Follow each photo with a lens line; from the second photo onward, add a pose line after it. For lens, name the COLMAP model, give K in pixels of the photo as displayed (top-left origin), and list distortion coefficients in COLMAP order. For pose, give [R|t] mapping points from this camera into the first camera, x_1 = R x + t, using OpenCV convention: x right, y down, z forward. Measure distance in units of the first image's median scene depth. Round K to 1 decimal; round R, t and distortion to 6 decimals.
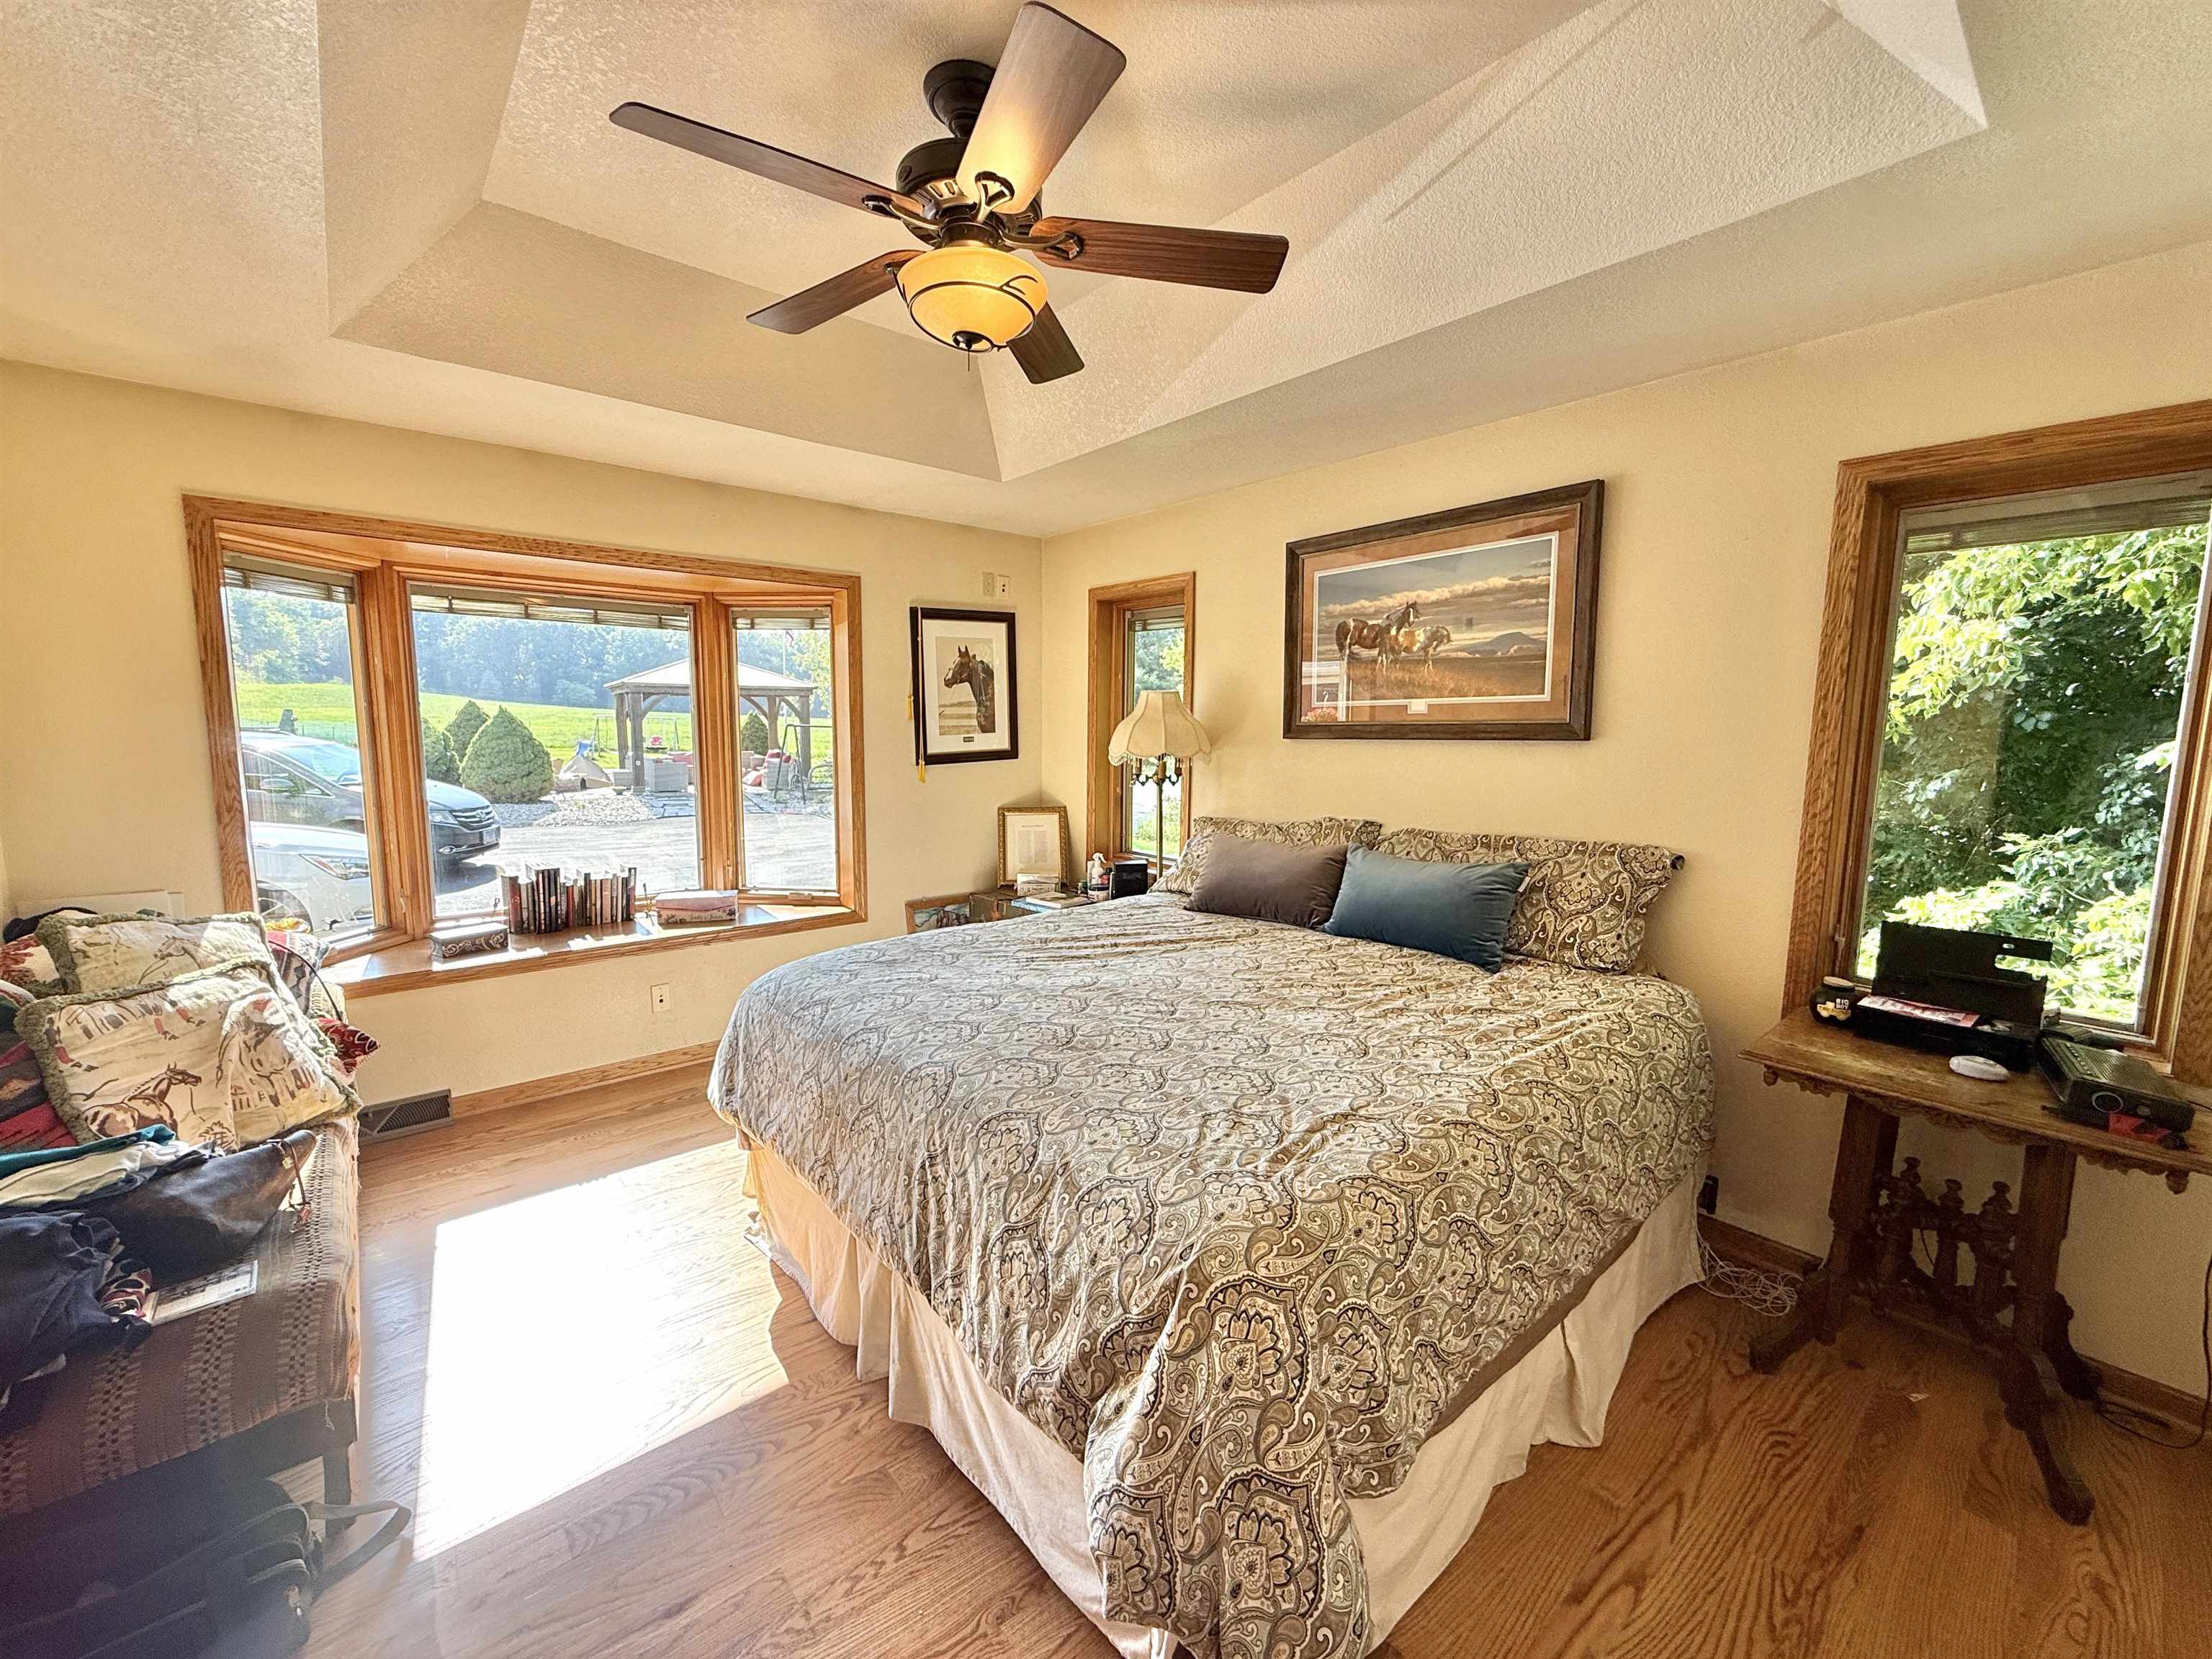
lens RADIAL K [[881.8, 0, 1096.6], [0, 881.8, 827.6], [0, 0, 1]] dist [-0.001673, 0.000859]
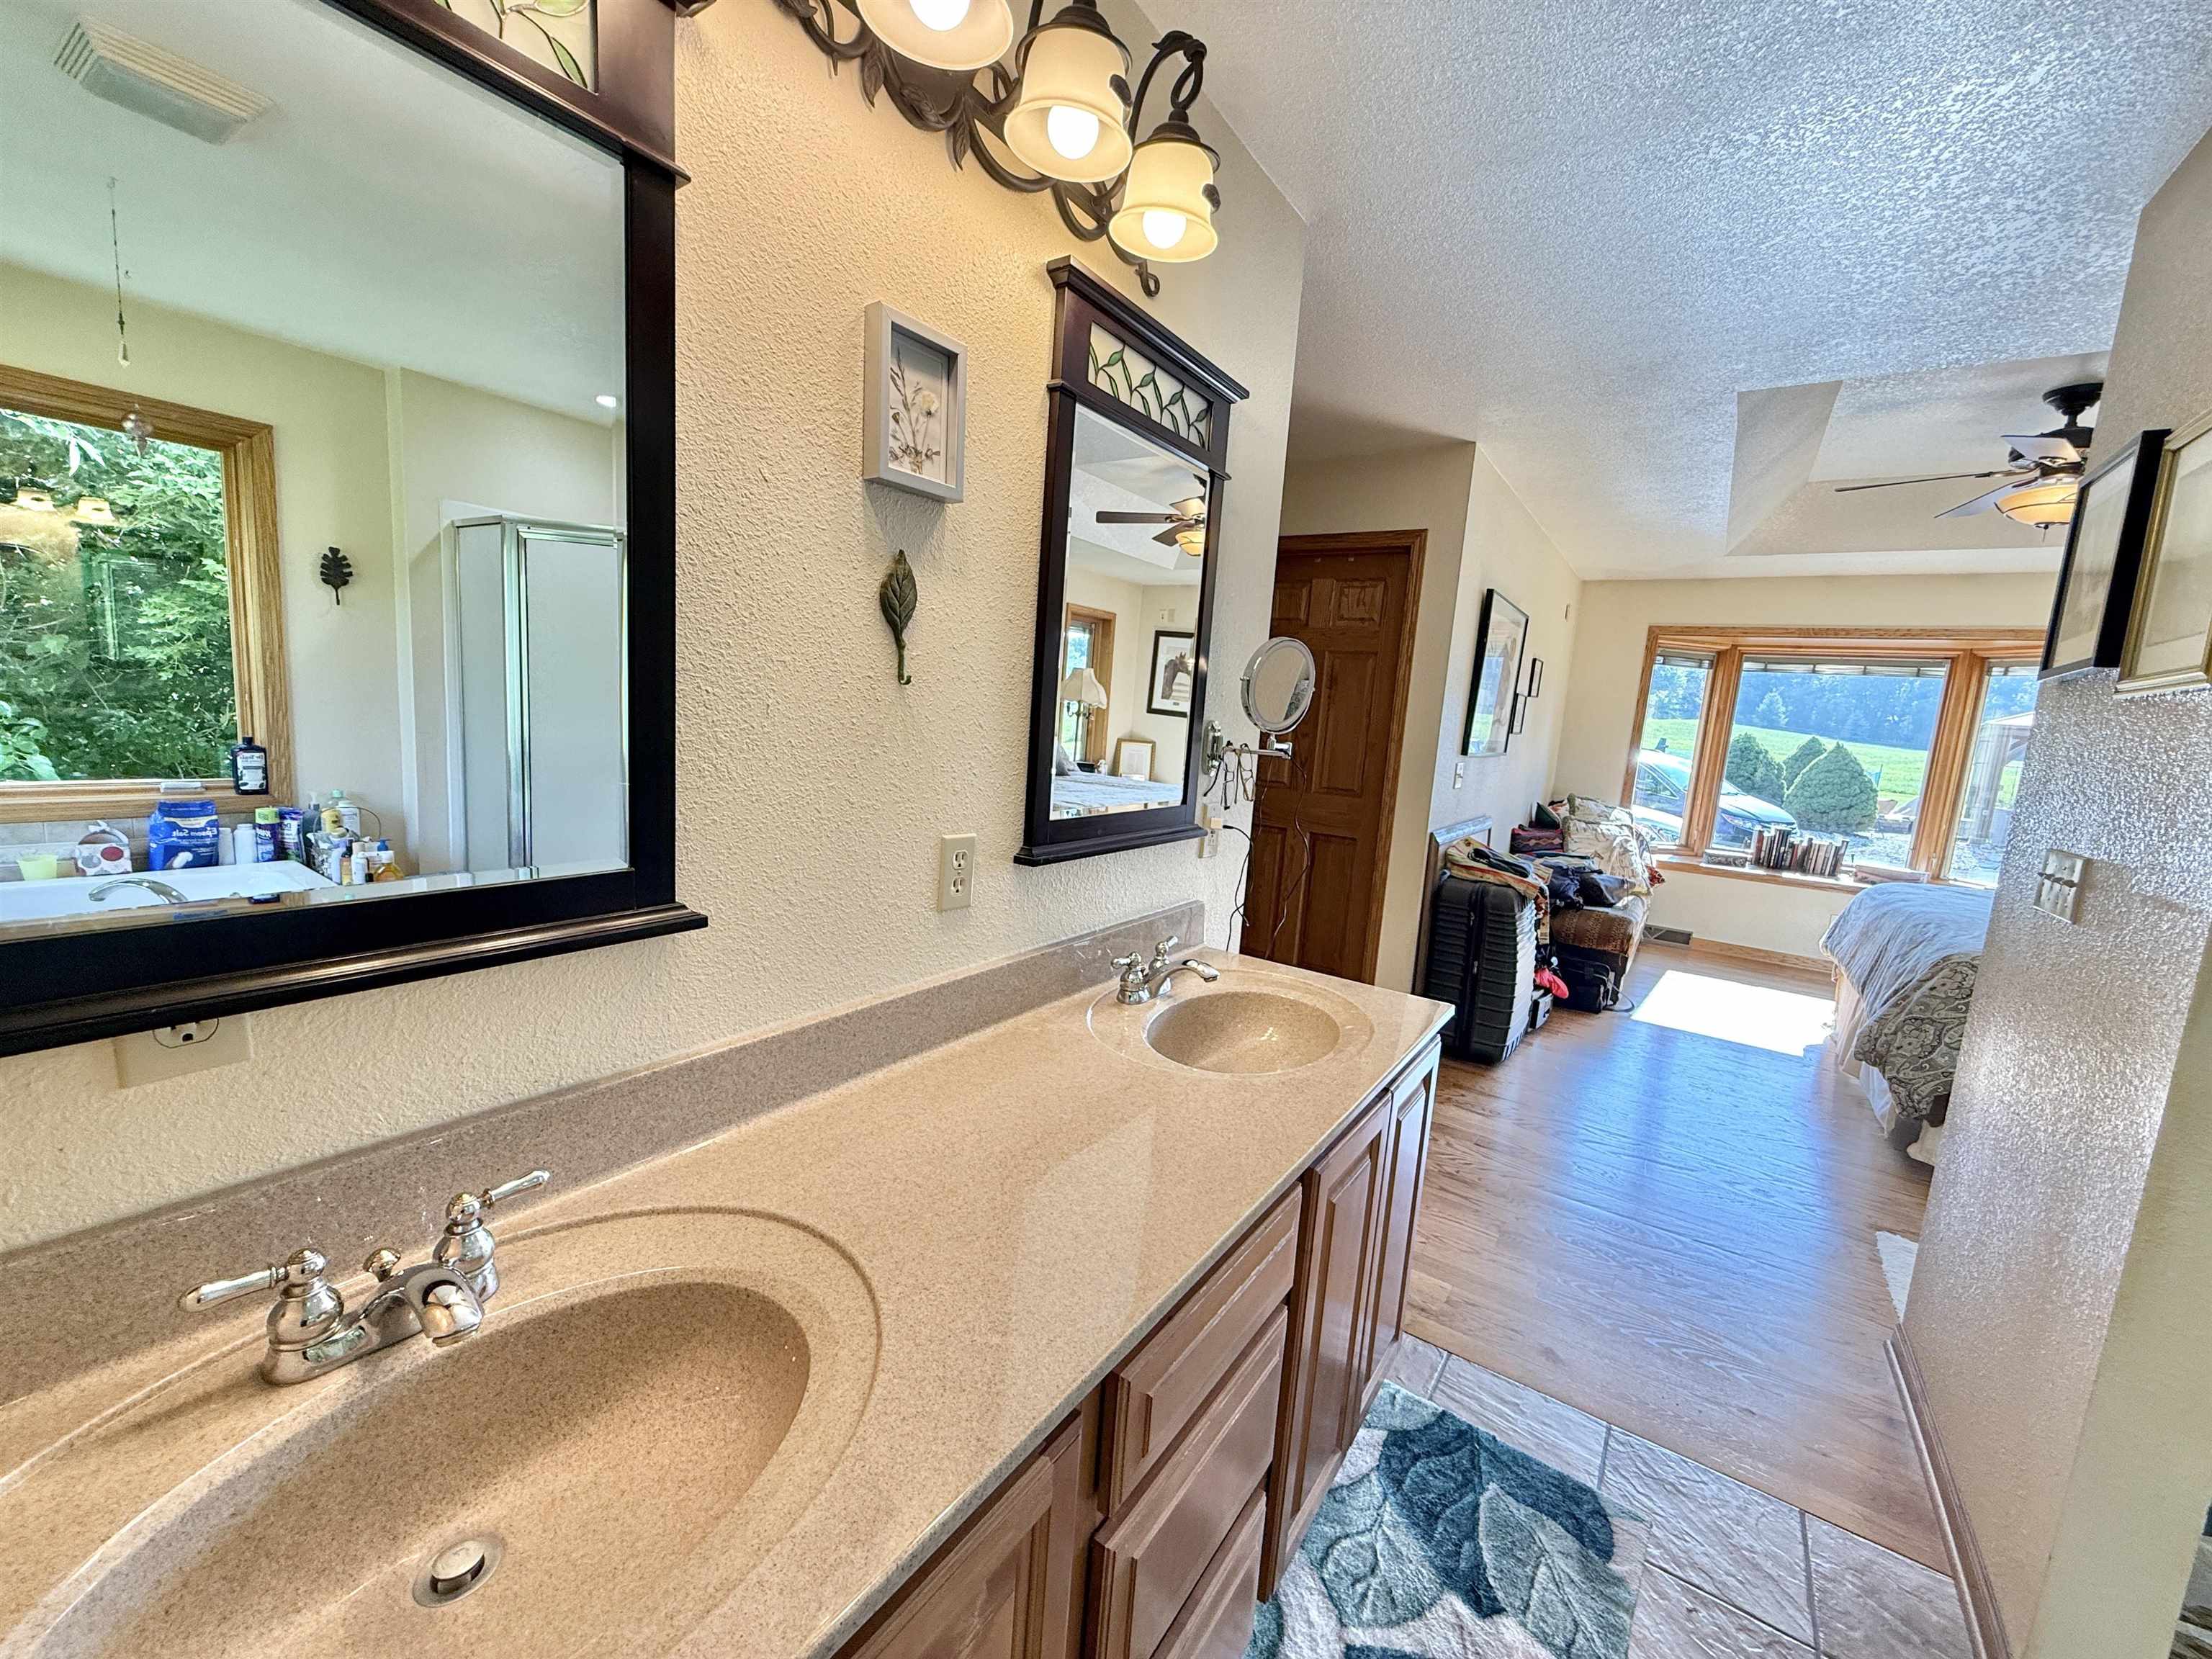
lens RADIAL K [[881.8, 0, 1099.9], [0, 881.8, 830.0], [0, 0, 1]] dist [-0.001673, 0.000859]
pose [[0.260746, 0.142931, -0.954768, 0.621825], [-0.182014, 0.978522, 0.096779, 0.127862], [0.948094, 0.148547, 0.281161, -0.671904]]
